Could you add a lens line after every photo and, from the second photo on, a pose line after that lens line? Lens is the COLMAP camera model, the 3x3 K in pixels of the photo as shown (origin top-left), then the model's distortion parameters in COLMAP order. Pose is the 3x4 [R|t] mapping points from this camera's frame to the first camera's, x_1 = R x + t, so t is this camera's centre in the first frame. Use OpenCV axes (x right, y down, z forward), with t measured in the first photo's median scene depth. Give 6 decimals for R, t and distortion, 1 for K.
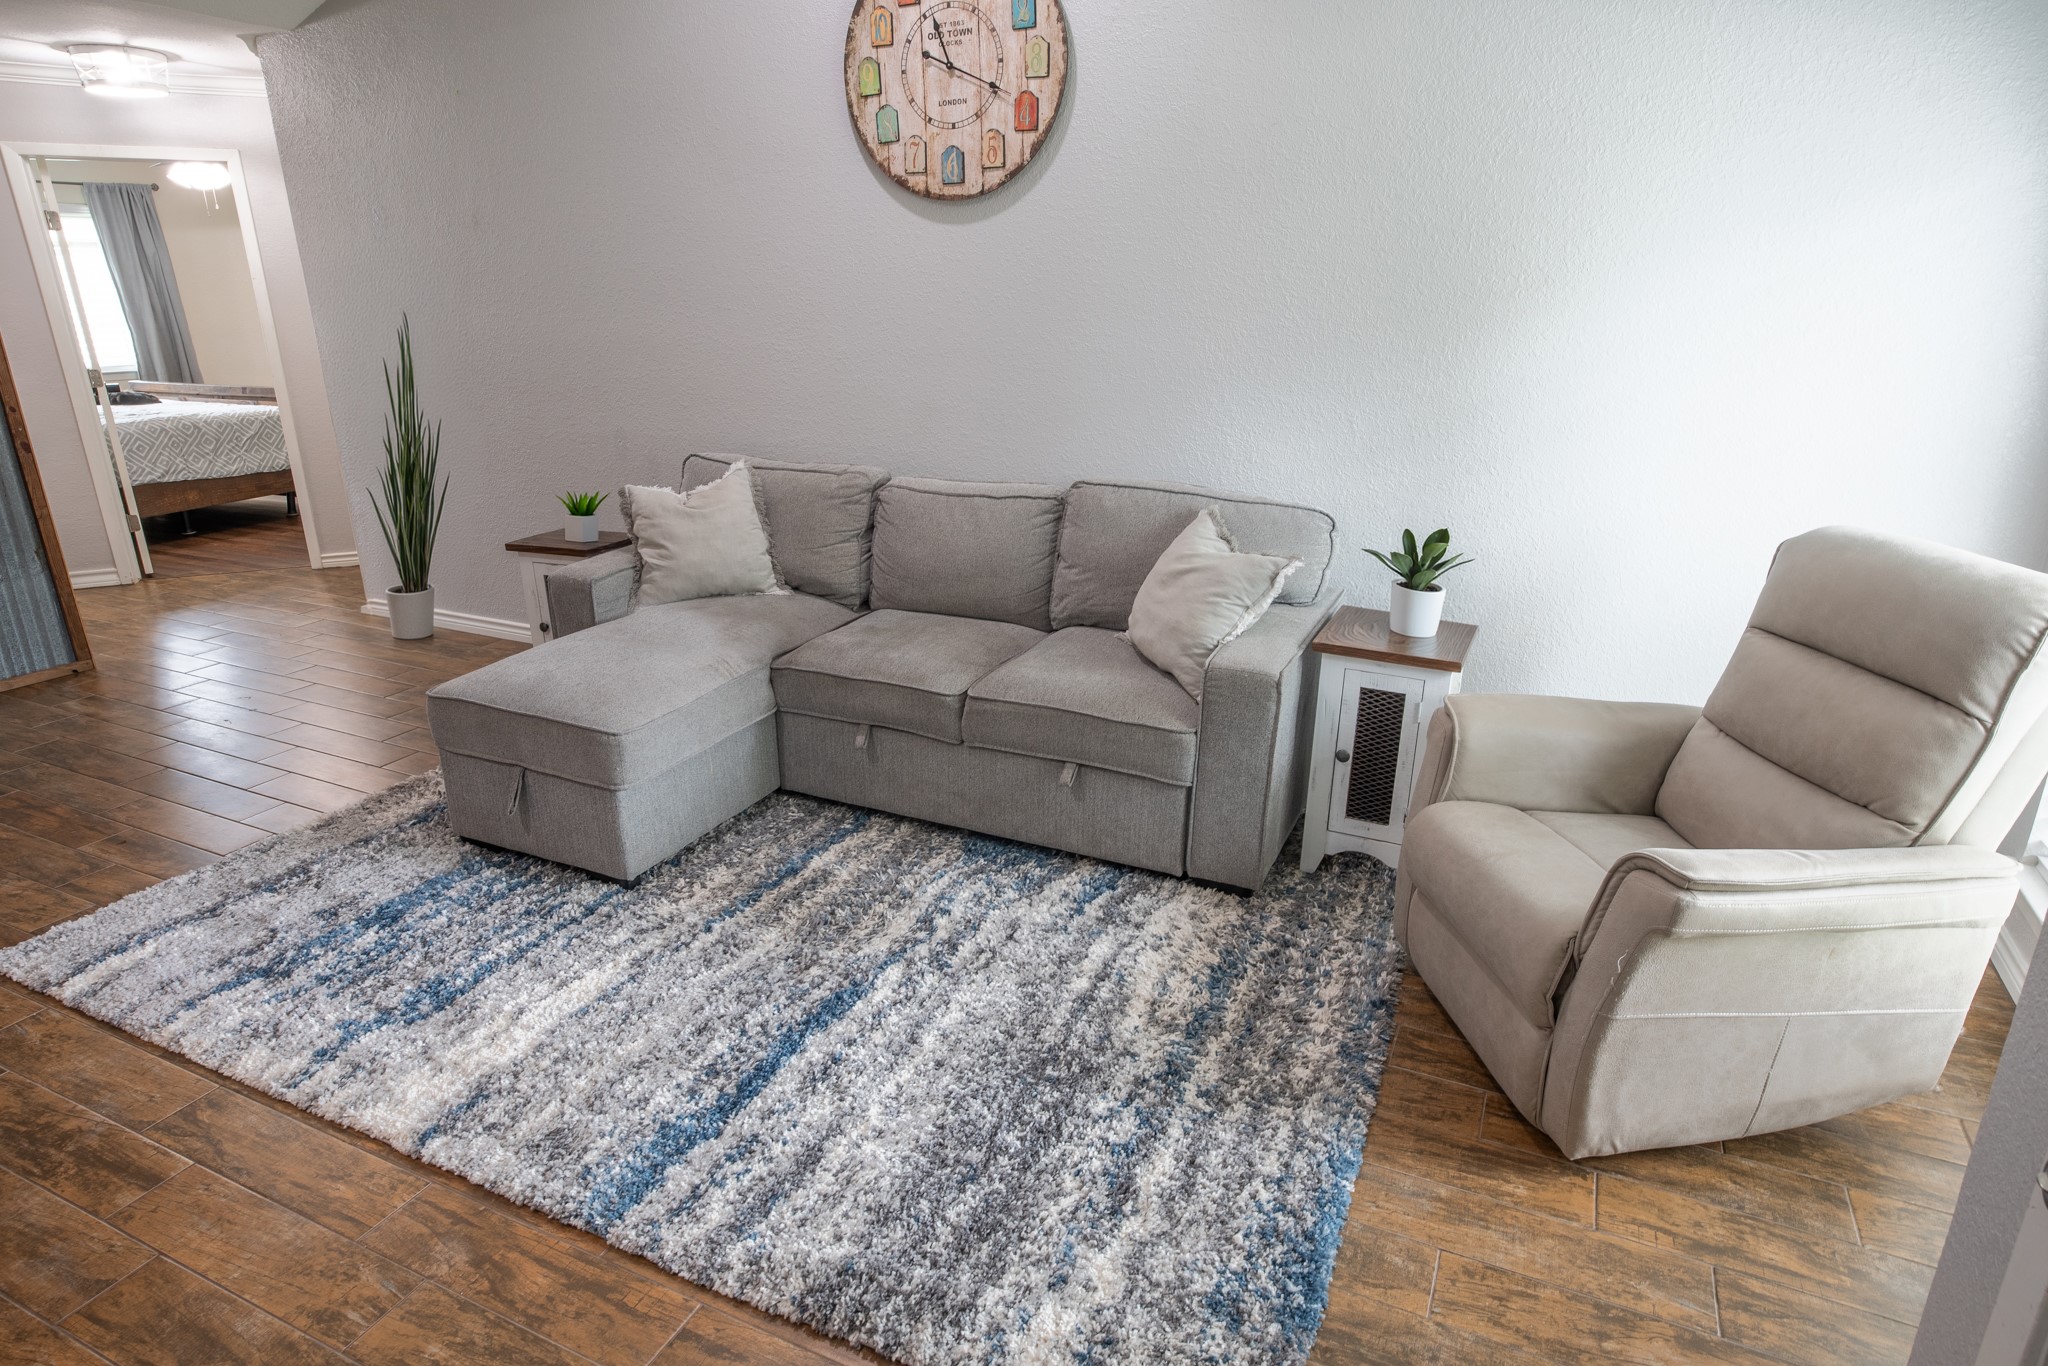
lens RADIAL K [[1184.2, 0, 1020.8], [0, 1184.2, 684.0], [0, 0, 1]] dist [-0.035821, 0.026770]
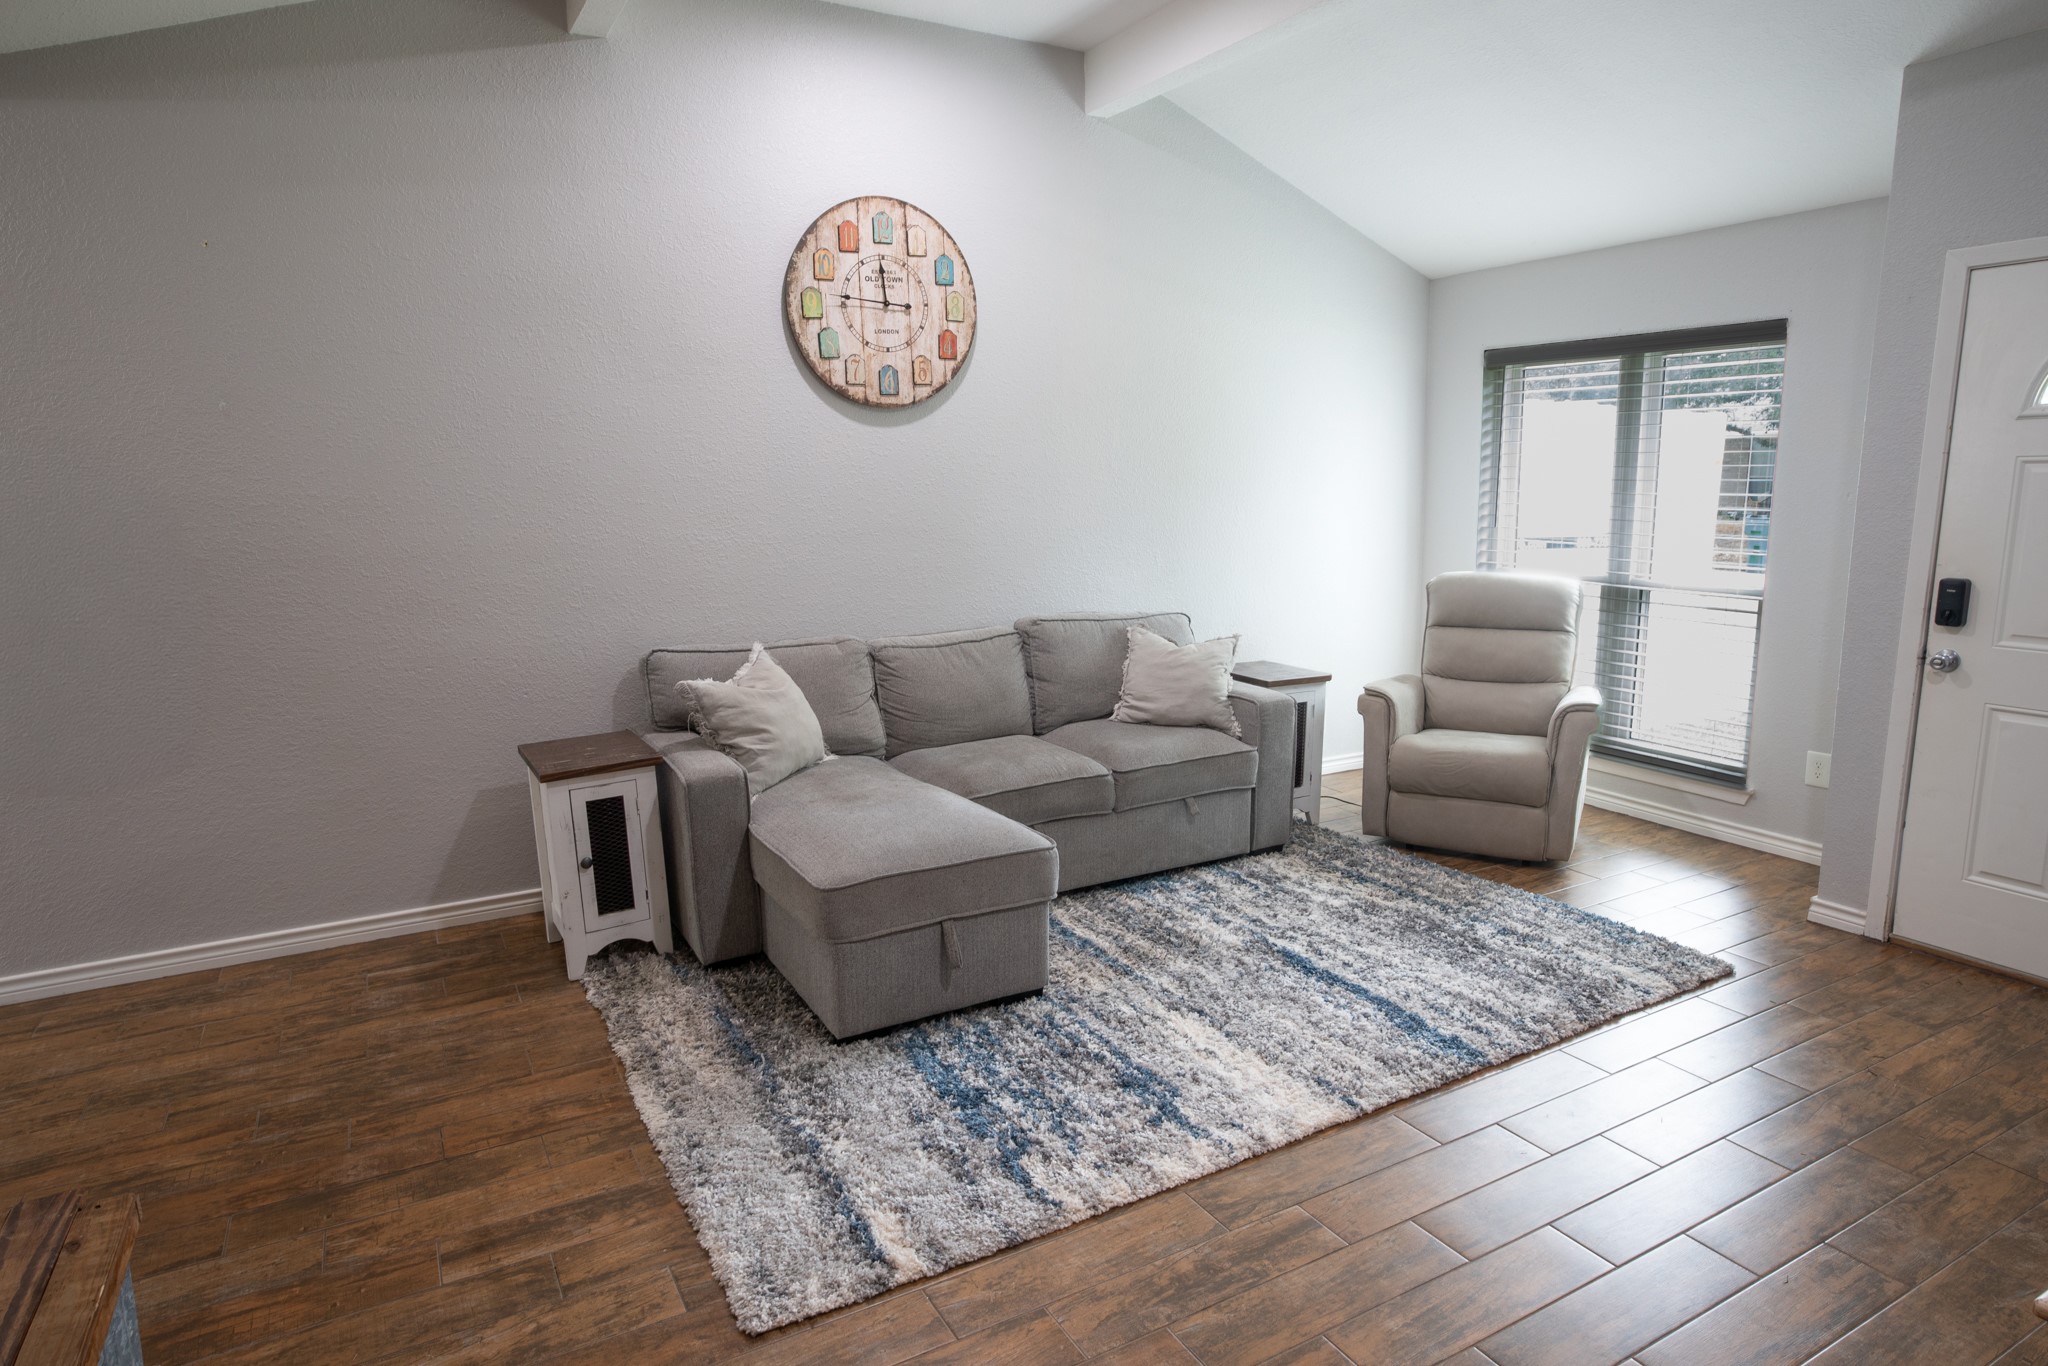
lens RADIAL K [[1184.2, 0, 1020.8], [0, 1184.2, 684.0], [0, 0, 1]] dist [-0.035821, 0.026770]
pose [[0.577965, -0.151515, 0.801872, -1.054431], [0.279382, 0.959972, -0.019981, -0.080265], [-0.766748, 0.235577, 0.597161, 0.251033]]
